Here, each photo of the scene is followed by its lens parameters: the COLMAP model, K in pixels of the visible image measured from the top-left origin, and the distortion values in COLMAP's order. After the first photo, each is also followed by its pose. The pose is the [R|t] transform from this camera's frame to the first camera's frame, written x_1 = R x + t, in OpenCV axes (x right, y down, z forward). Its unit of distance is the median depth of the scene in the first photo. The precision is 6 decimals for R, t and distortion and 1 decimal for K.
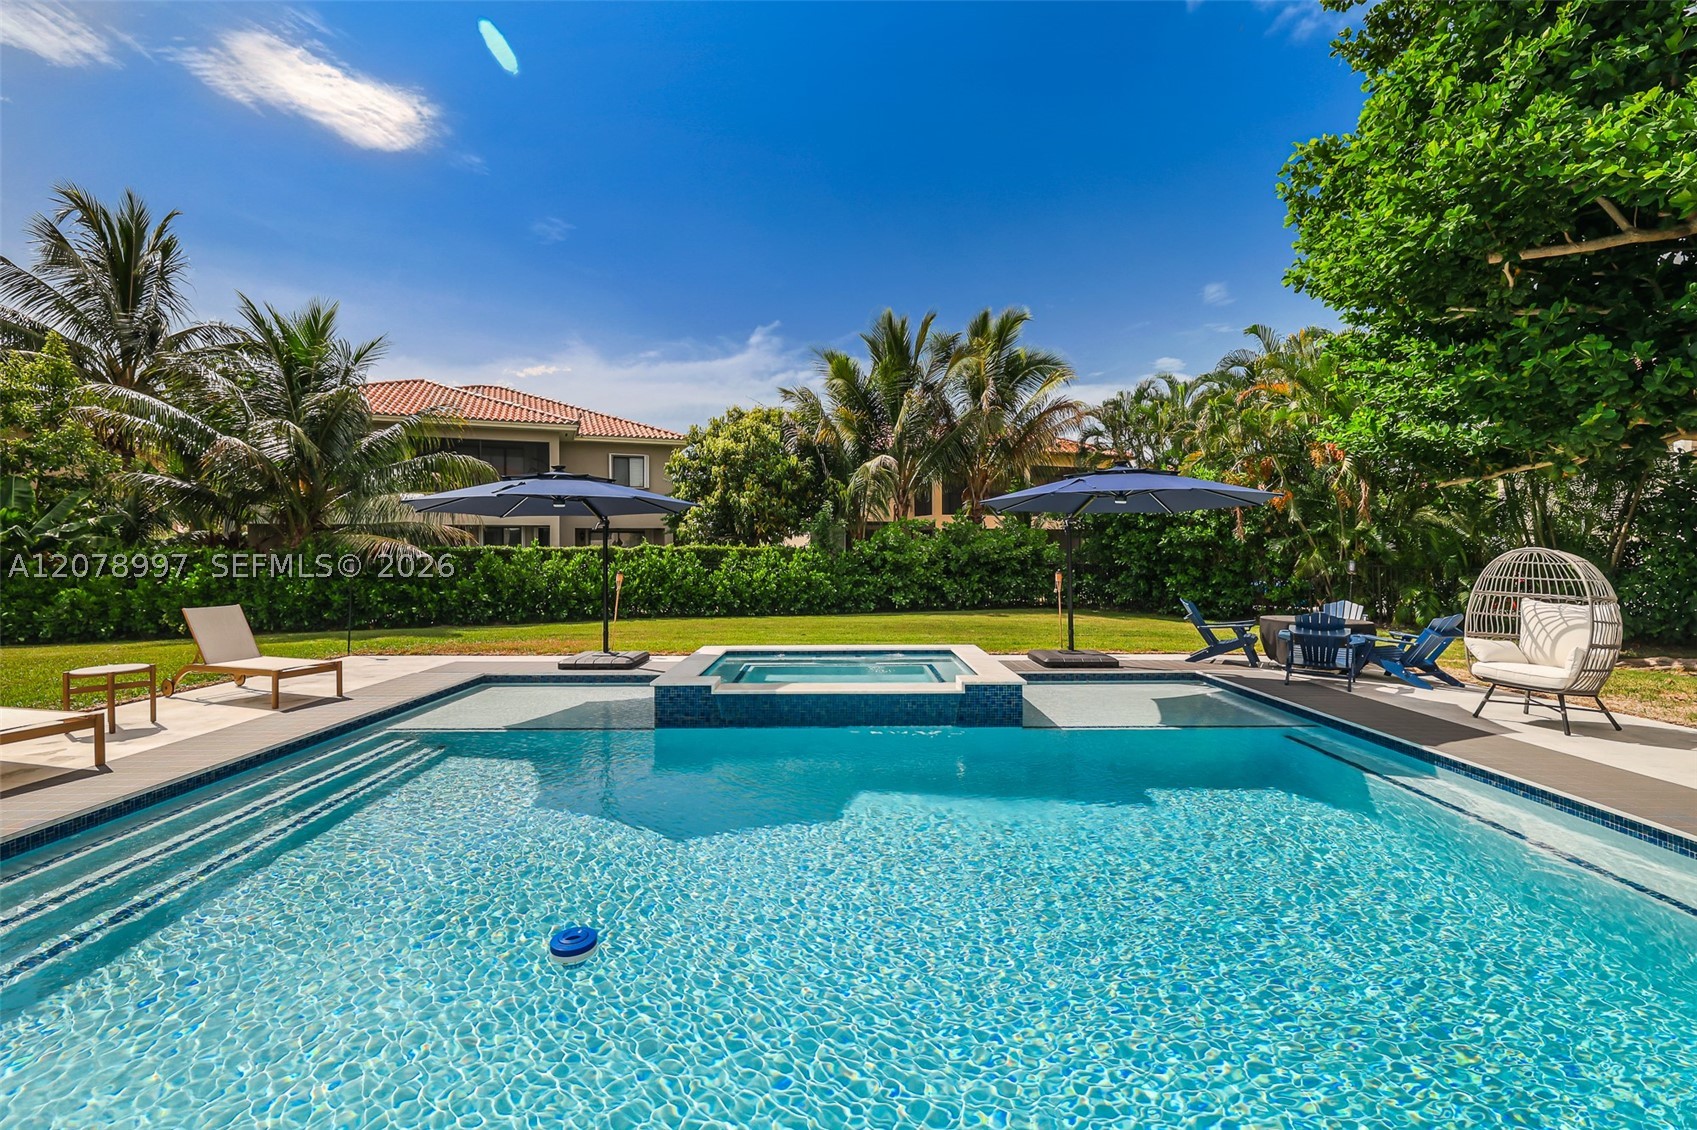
lens RADIAL K [[728.2, 0, 836.5], [0, 728.2, 560.2], [0, 0, 1]] dist [-0.000534, -0.000709]
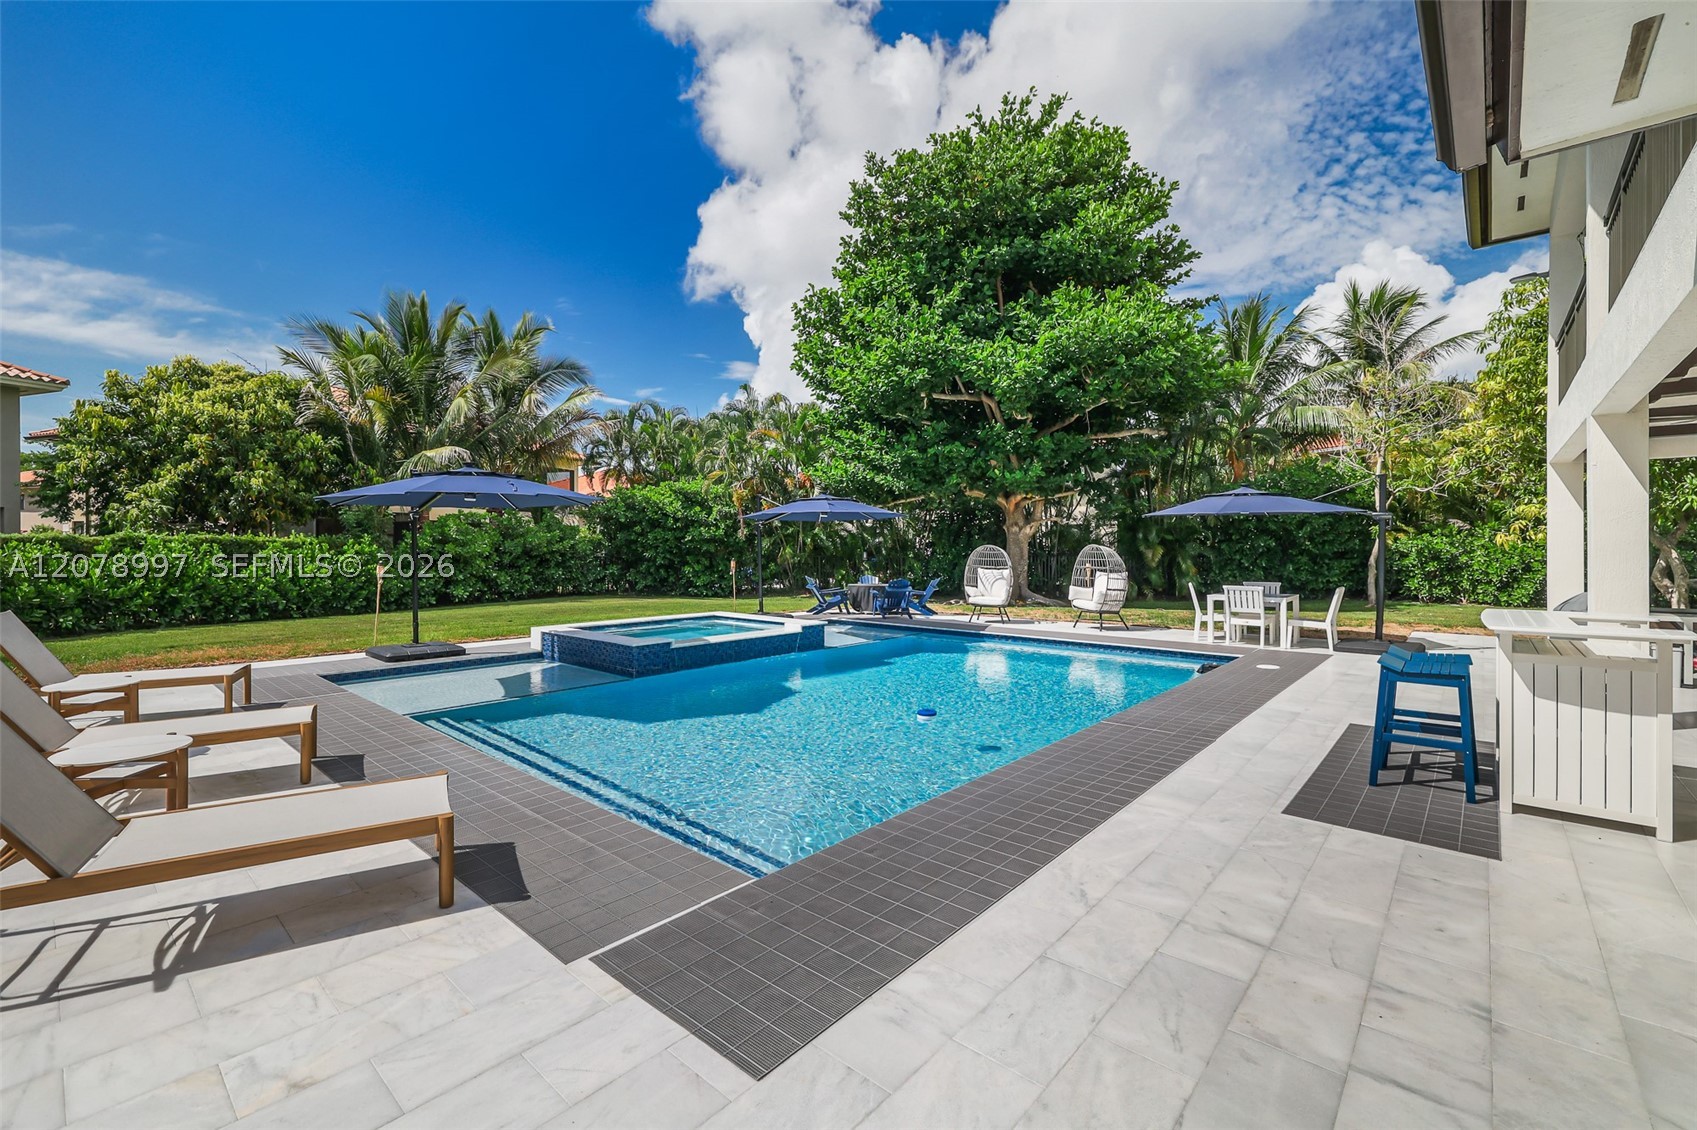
lens RADIAL K [[728.2, 0, 835.9], [0, 728.2, 545.2], [0, 0, 1]] dist [-0.000534, -0.000709]
pose [[0.659221, 0.007345, 0.751914, -0.347259], [0.003379, 0.999913, -0.012731, 0.003550], [-0.751942, 0.010933, 0.659139, -0.045881]]
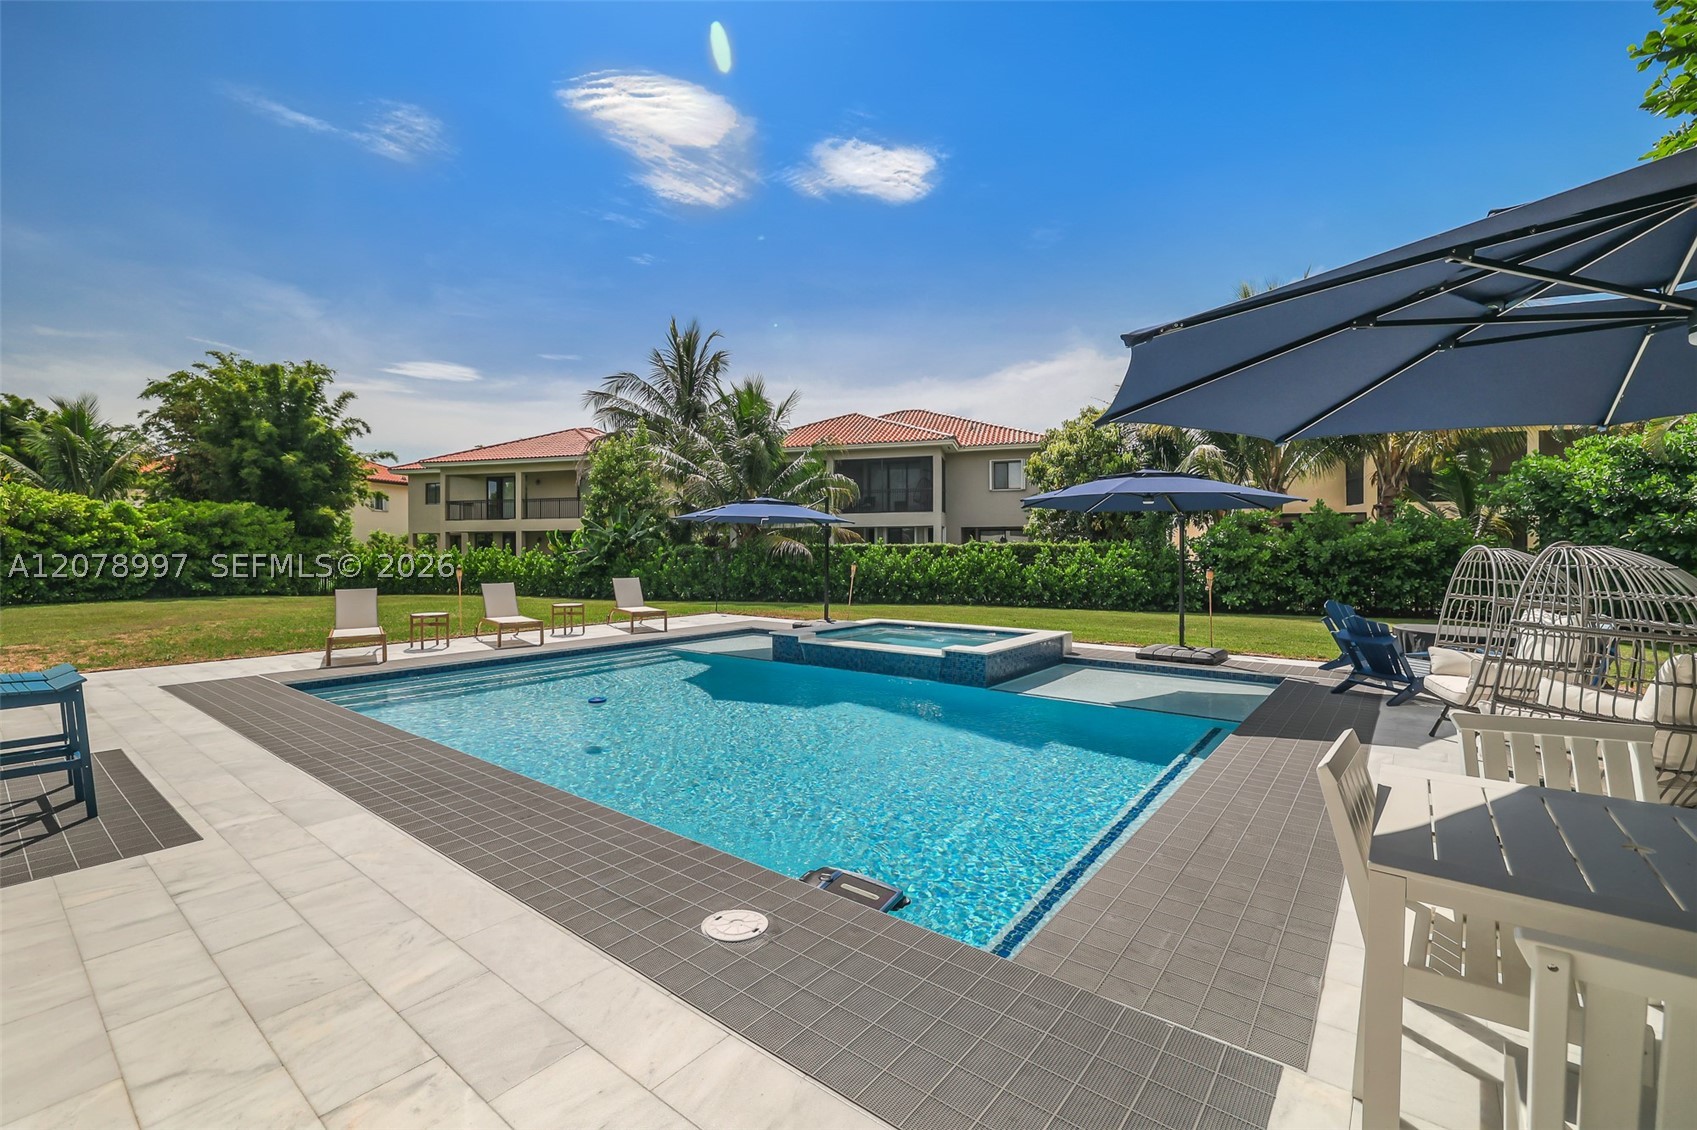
lens RADIAL K [[728.2, 0, 821.5], [0, 728.2, 565.8], [0, 0, 1]] dist [-0.000534, -0.000709]
pose [[0.779164, 0.015886, -0.626619, 0.277761], [-0.007428, 0.999843, 0.016112, -0.000131], [0.626776, -0.007900, 0.779159, -0.052415]]
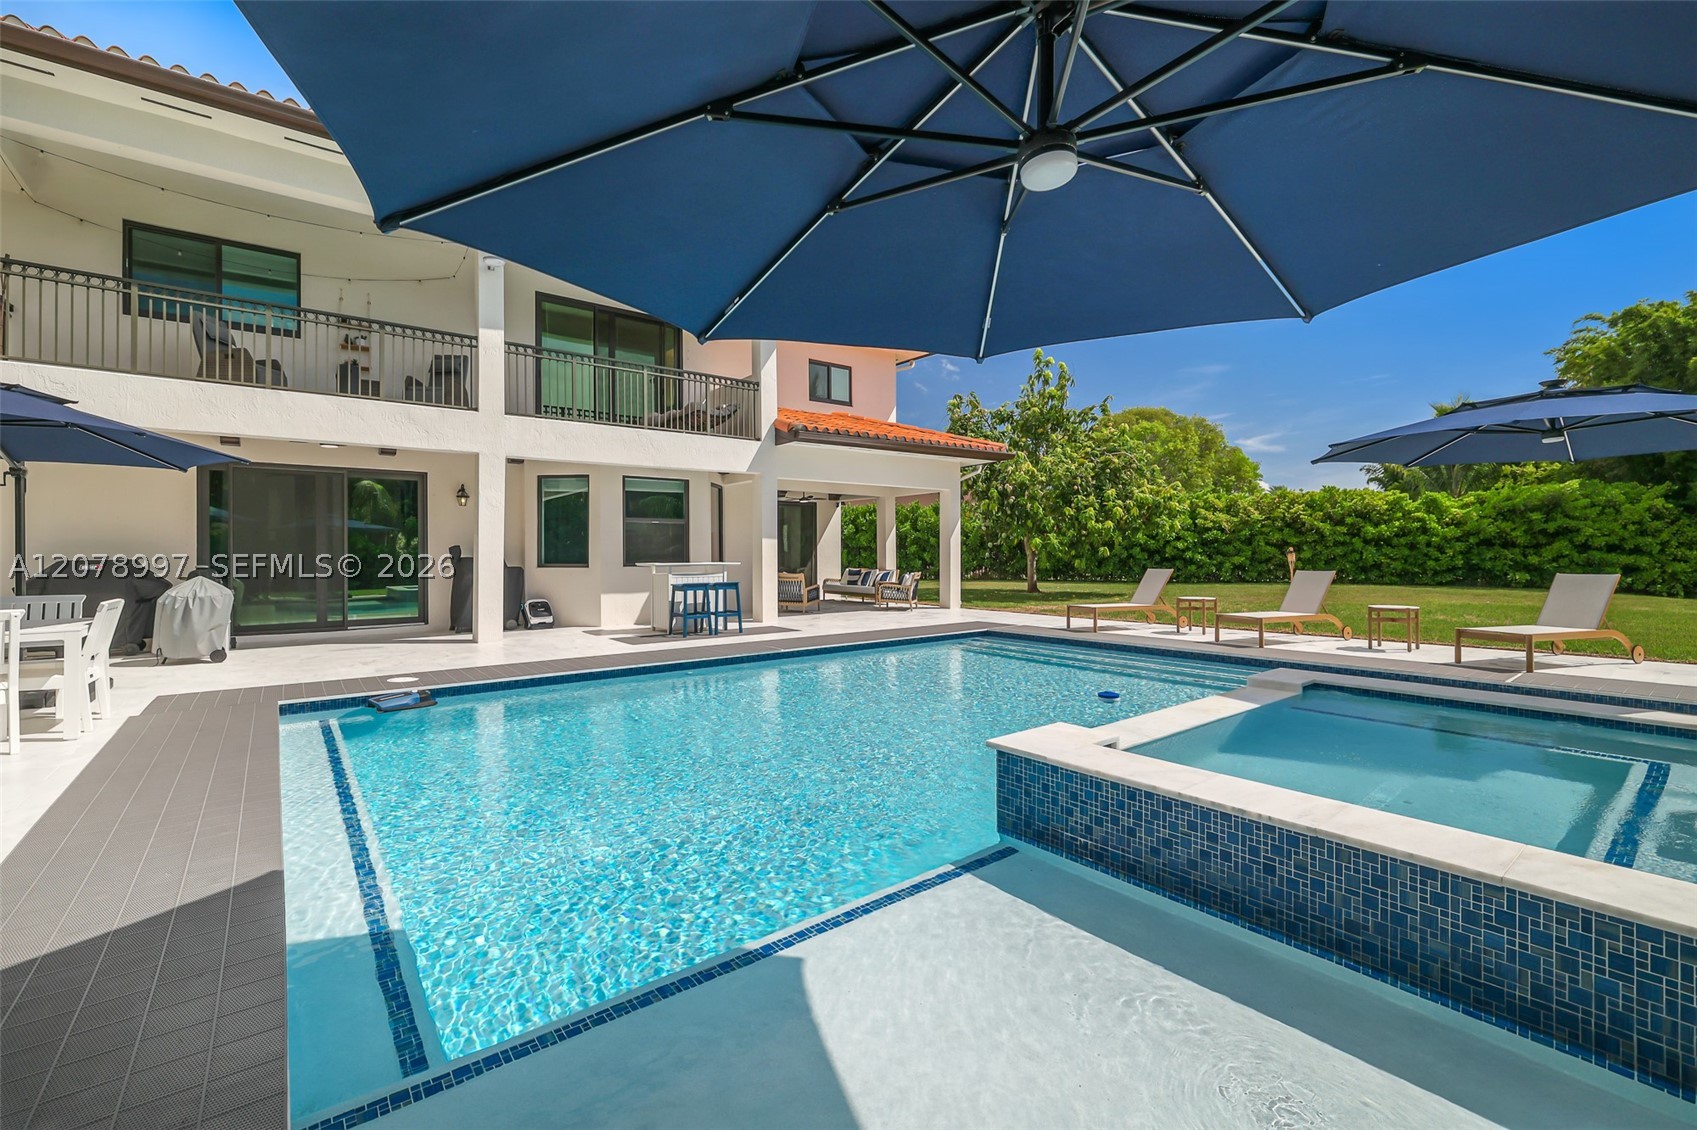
lens RADIAL K [[728.2, 0, 837.1], [0, 728.2, 554.8], [0, 0, 1]] dist [-0.000534, -0.000709]
pose [[-0.777833, 0.010364, -0.628386, 0.243486], [0.003260, 0.999917, 0.012456, 0.010818], [0.628463, 0.007640, -0.777802, 0.471663]]
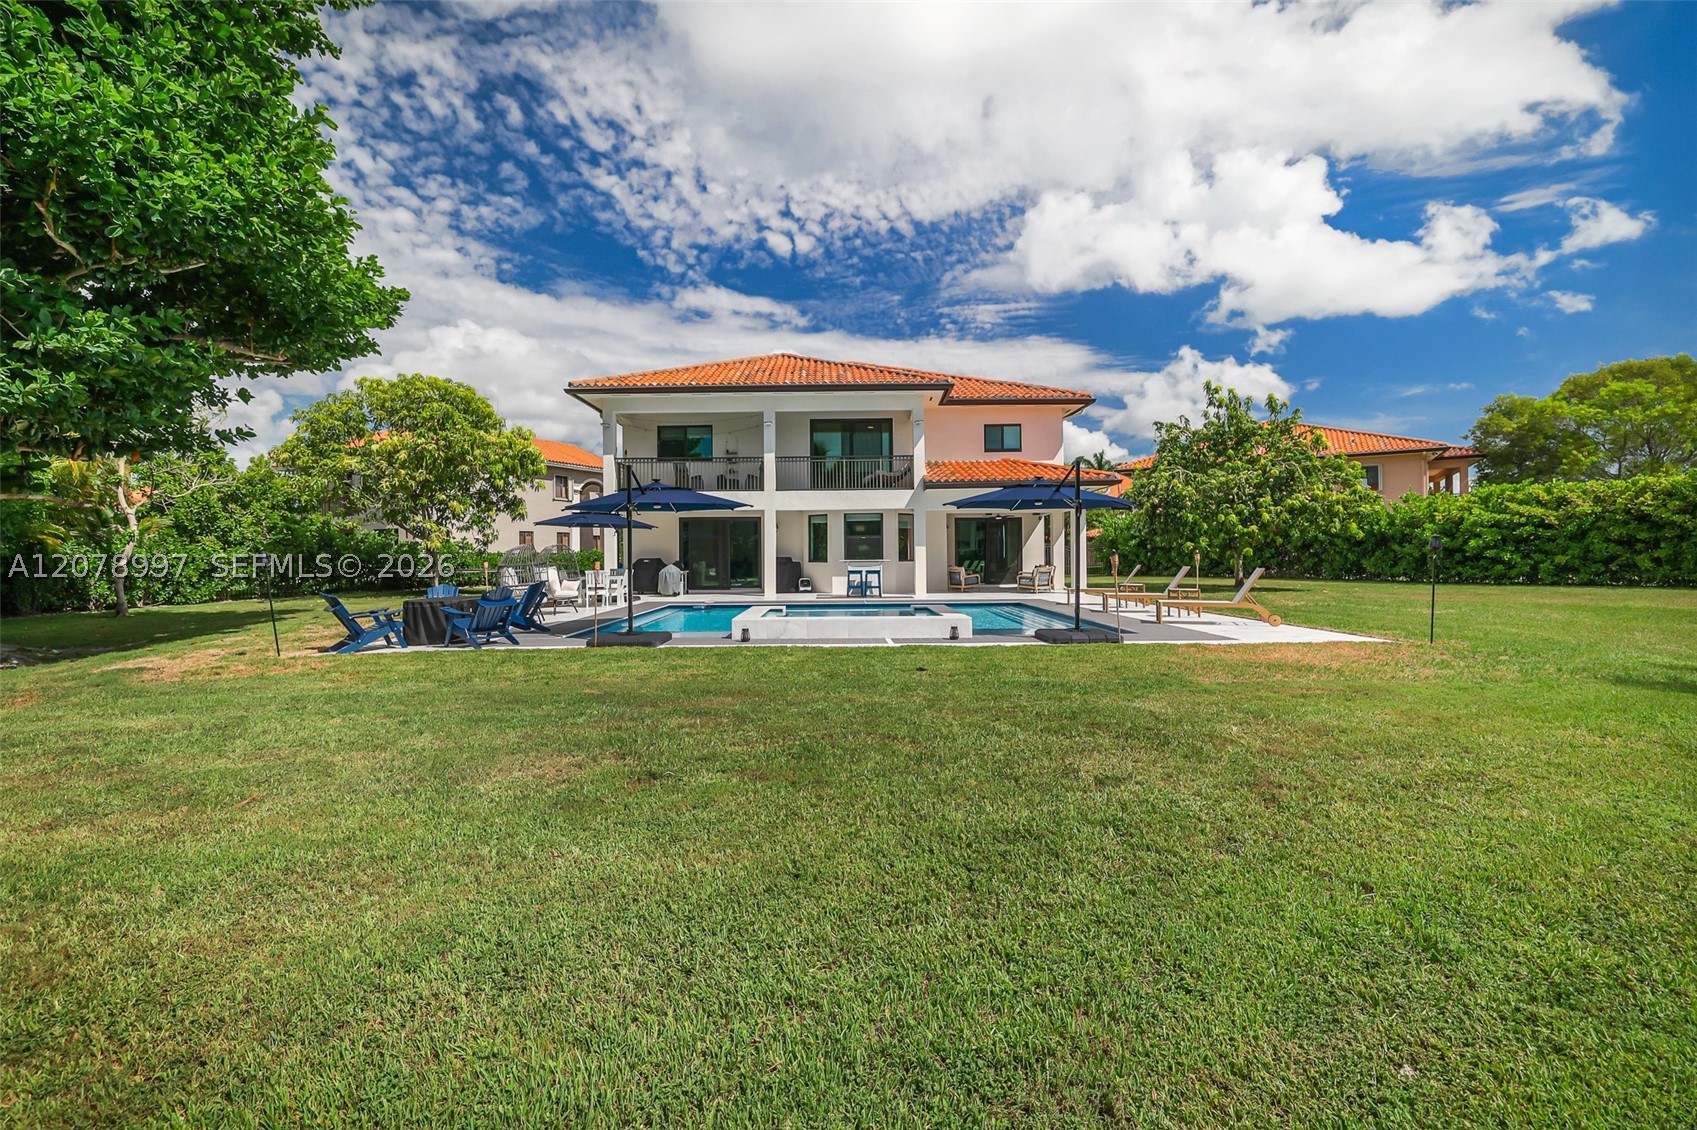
lens RADIAL K [[728.2, 0, 832.4], [0, 728.2, 557.7], [0, 0, 1]] dist [-0.000534, -0.000709]
pose [[-0.999769, 0.013887, -0.016414, 0.031738], [0.013622, 0.999777, 0.016107, 0.002096], [0.016634, 0.015880, -0.999736, 1.036097]]
